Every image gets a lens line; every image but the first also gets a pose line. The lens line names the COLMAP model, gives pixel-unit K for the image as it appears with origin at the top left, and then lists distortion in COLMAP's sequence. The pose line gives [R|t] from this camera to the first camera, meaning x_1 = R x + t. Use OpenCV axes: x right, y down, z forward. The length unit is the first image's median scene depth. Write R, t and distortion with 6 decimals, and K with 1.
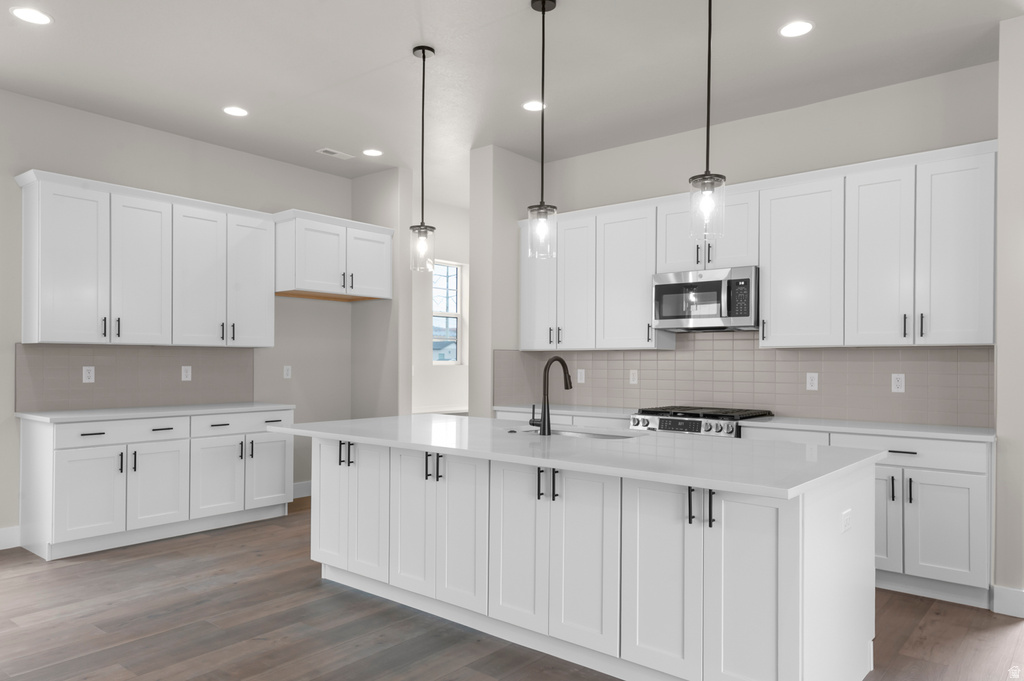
lens RADIAL K [[696.3, 0, 519.4], [0, 696.3, 362.3], [0, 0, 1]] dist [0.036024, 0.000698]
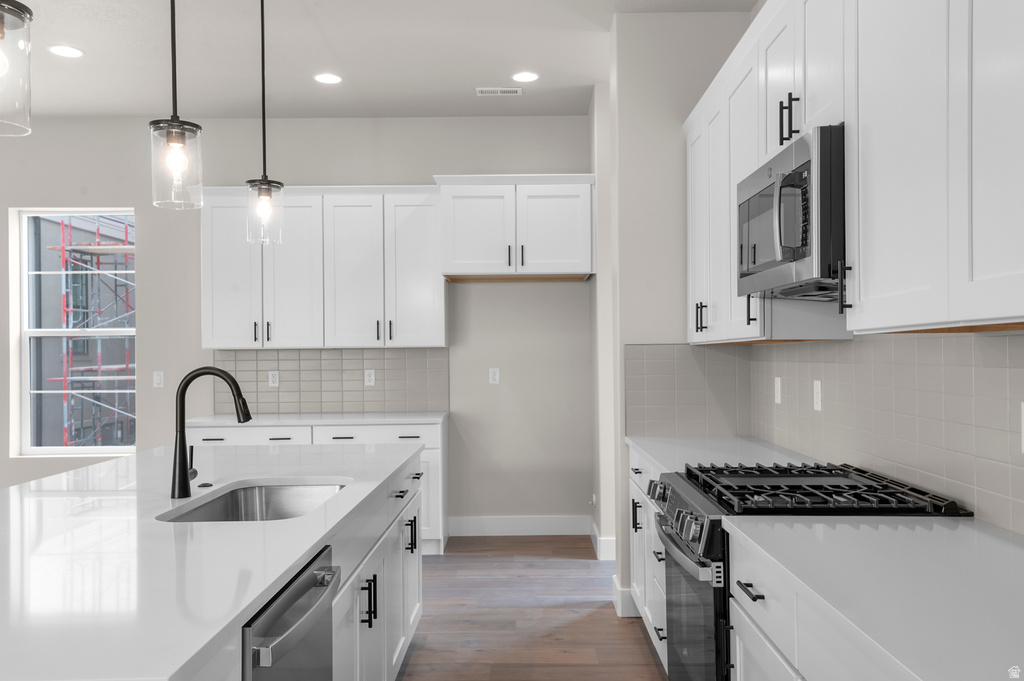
lens RADIAL K [[834.1, 0, 511.2], [0, 834.1, 344.5], [0, 0, 1]] dist [0.047858, 0.000603]
pose [[0.622933, -0.019783, -0.782025, 0.575876], [0.013067, 0.999804, -0.014884, -0.009992], [0.782166, -0.000947, 0.623069, 0.558710]]
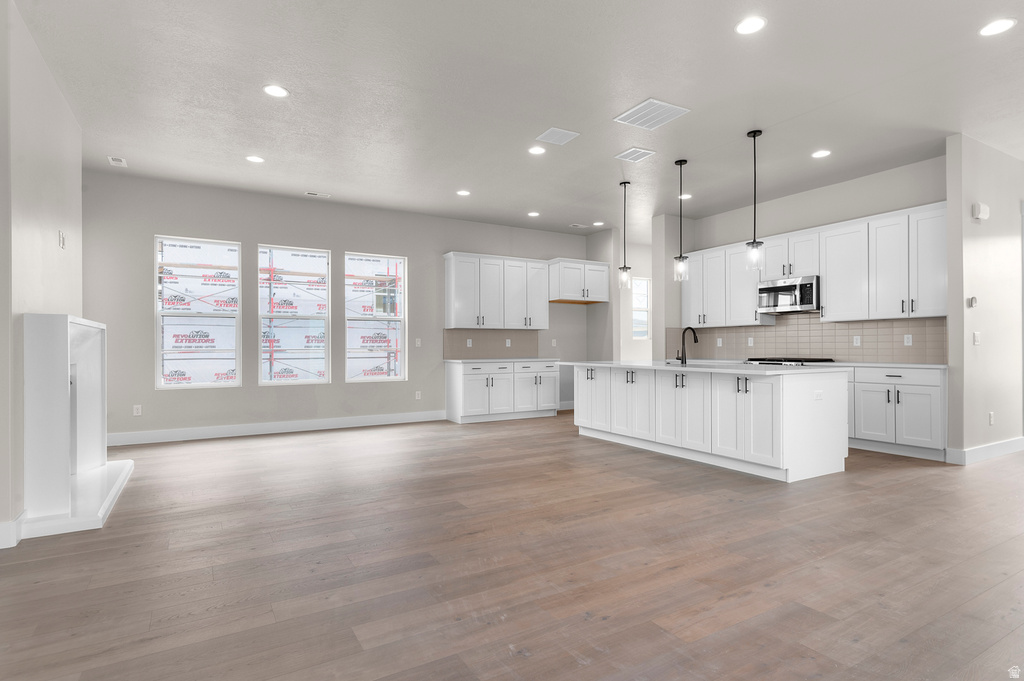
lens RADIAL K [[533.7, 0, 514.1], [0, 533.7, 348.2], [0, 0, 1]] dist [0.014913, -0.000702]
pose [[0.939305, -0.009096, -0.342963, 0.080698], [0.009189, 0.999957, -0.001354, 0.039124], [0.342960, -0.001879, 0.939348, -0.517755]]
